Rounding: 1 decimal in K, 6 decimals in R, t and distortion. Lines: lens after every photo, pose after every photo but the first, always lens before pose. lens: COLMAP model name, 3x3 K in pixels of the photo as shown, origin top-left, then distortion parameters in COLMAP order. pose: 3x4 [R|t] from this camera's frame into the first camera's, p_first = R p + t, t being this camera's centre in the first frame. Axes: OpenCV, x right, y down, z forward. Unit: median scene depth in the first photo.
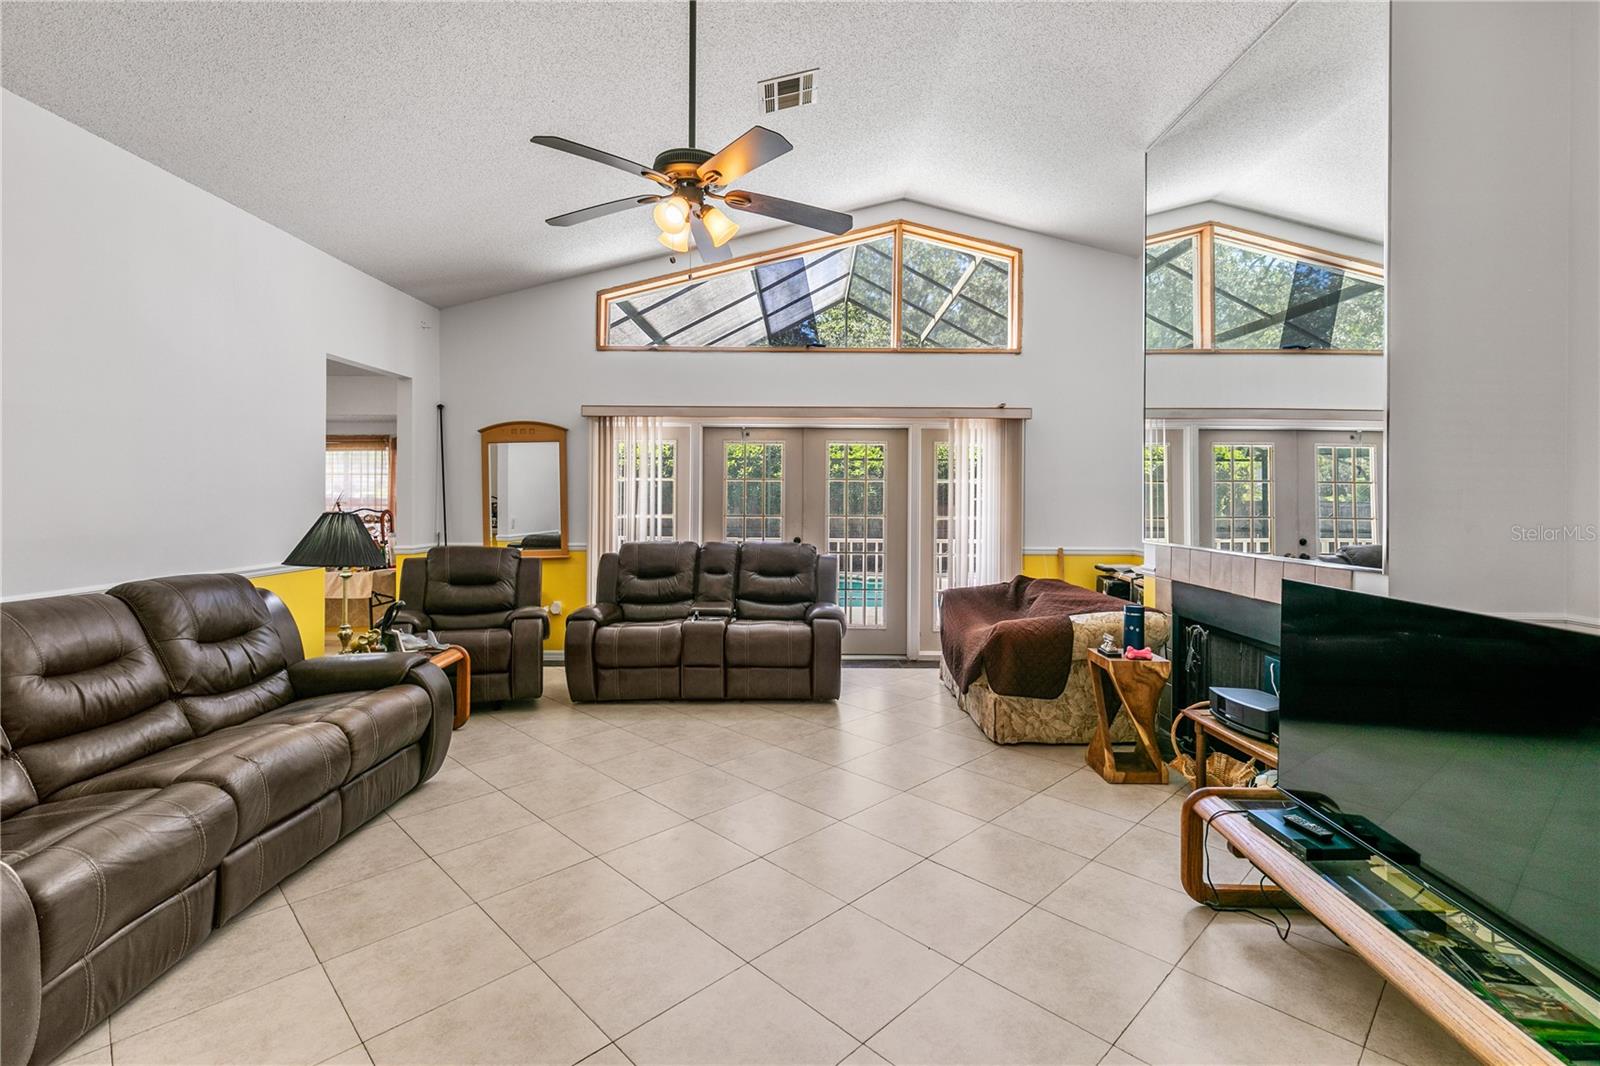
lens RADIAL K [[720.9, 0, 812.3], [0, 720.9, 500.7], [0, 0, 1]] dist [0.002977, -0.000402]
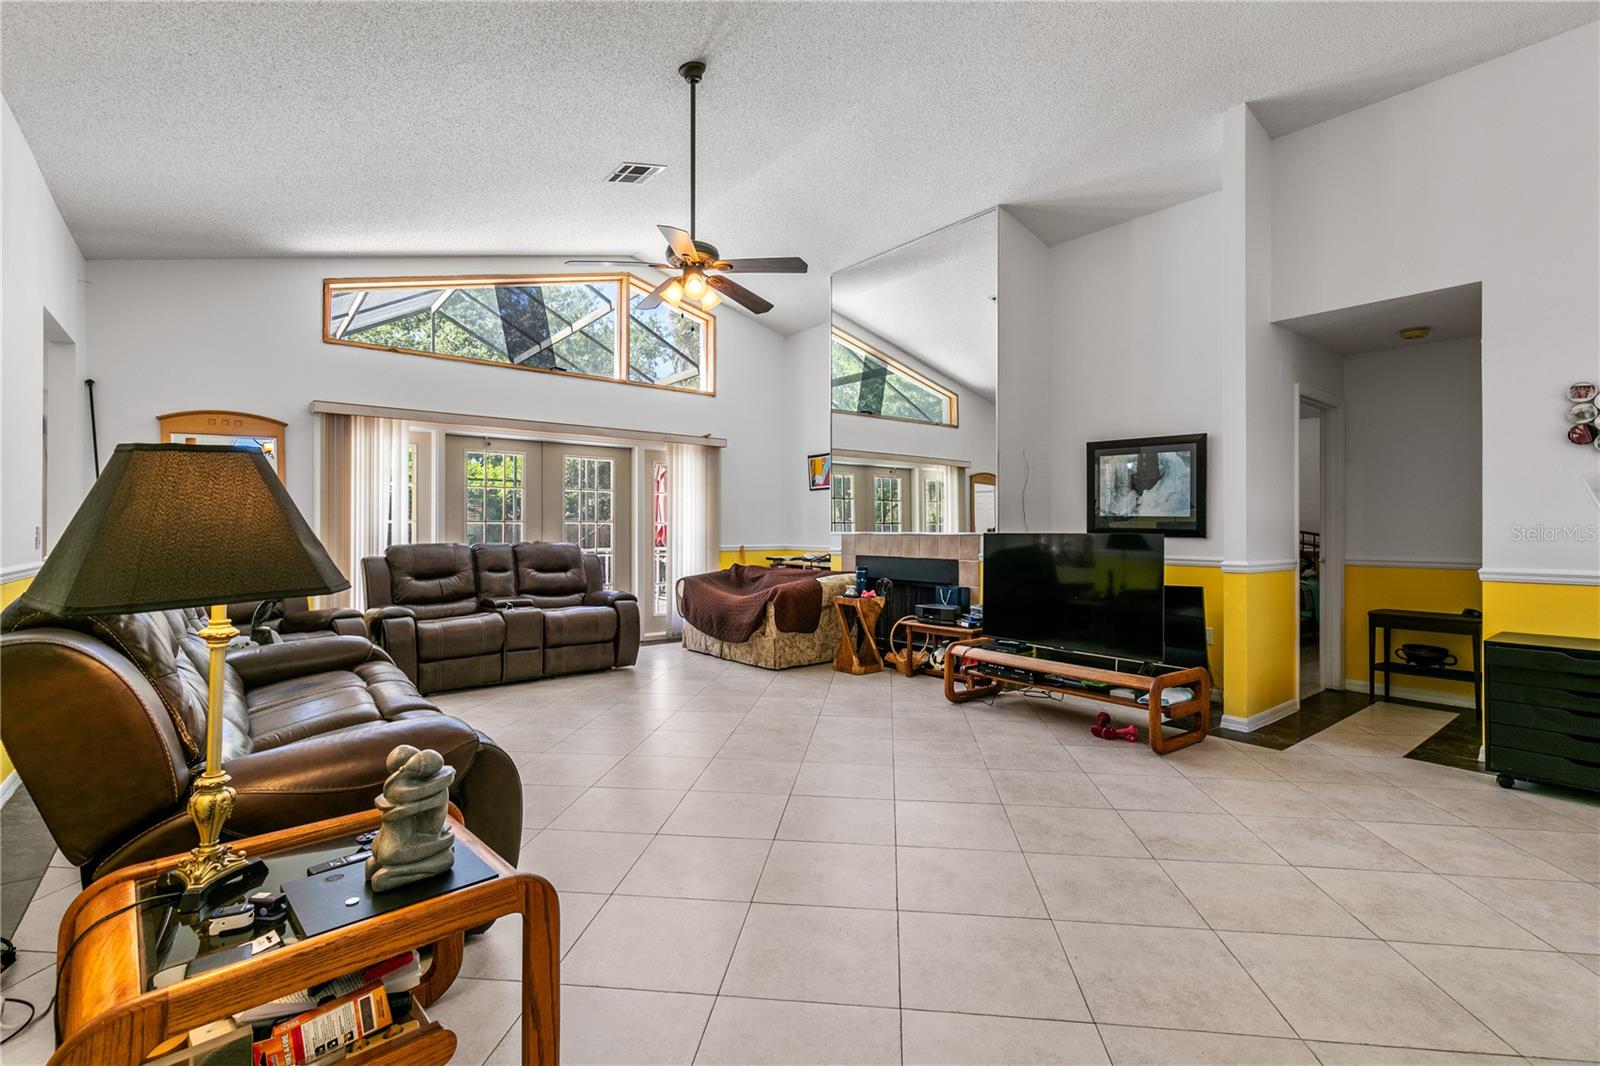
lens RADIAL K [[720.9, 0, 799.0], [0, 720.9, 527.4], [0, 0, 1]] dist [0.002977, -0.000402]
pose [[0.782914, -0.003137, 0.622122, -0.447117], [0.008416, 0.999949, -0.005549, 0.045004], [-0.622073, 0.009580, 0.782901, -0.117230]]
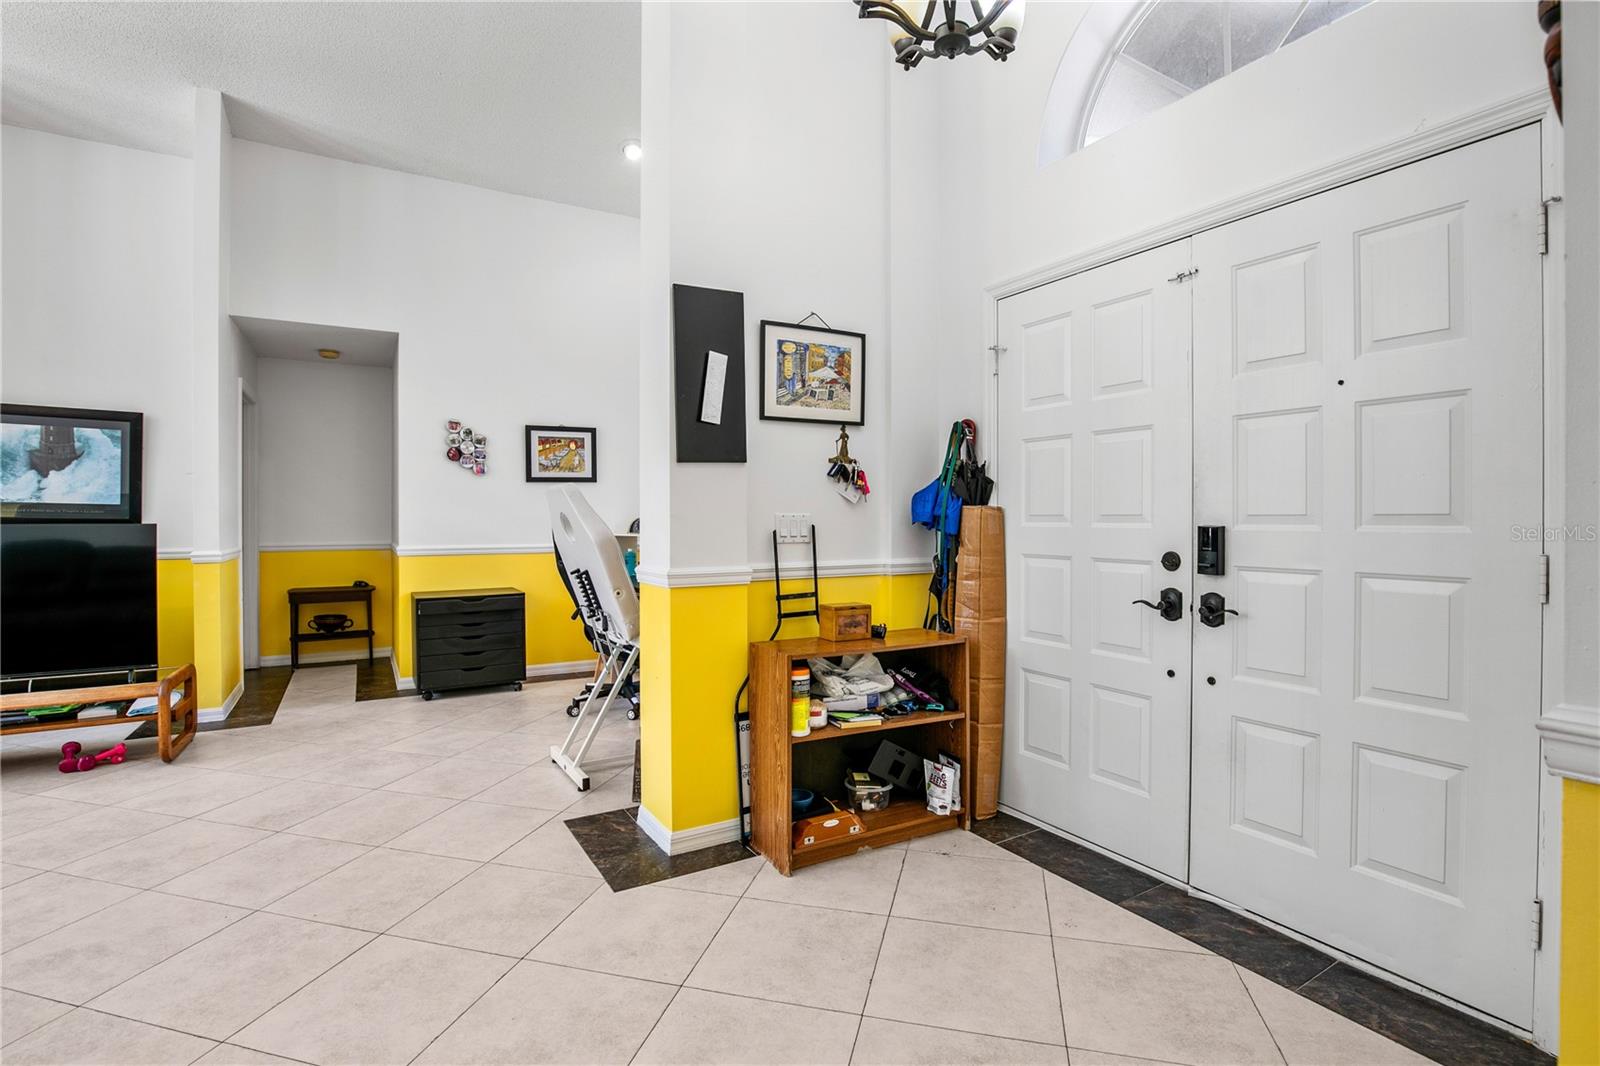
lens RADIAL K [[752.7, 0, 798.5], [0, 752.7, 525.6], [0, 0, 1]] dist [-0.021054, 0.000538]
pose [[-0.509933, -0.012275, 0.860127, -0.589173], [0.007572, 0.999795, 0.018757, 0.044408], [-0.860181, 0.016078, -0.509735, 0.060518]]
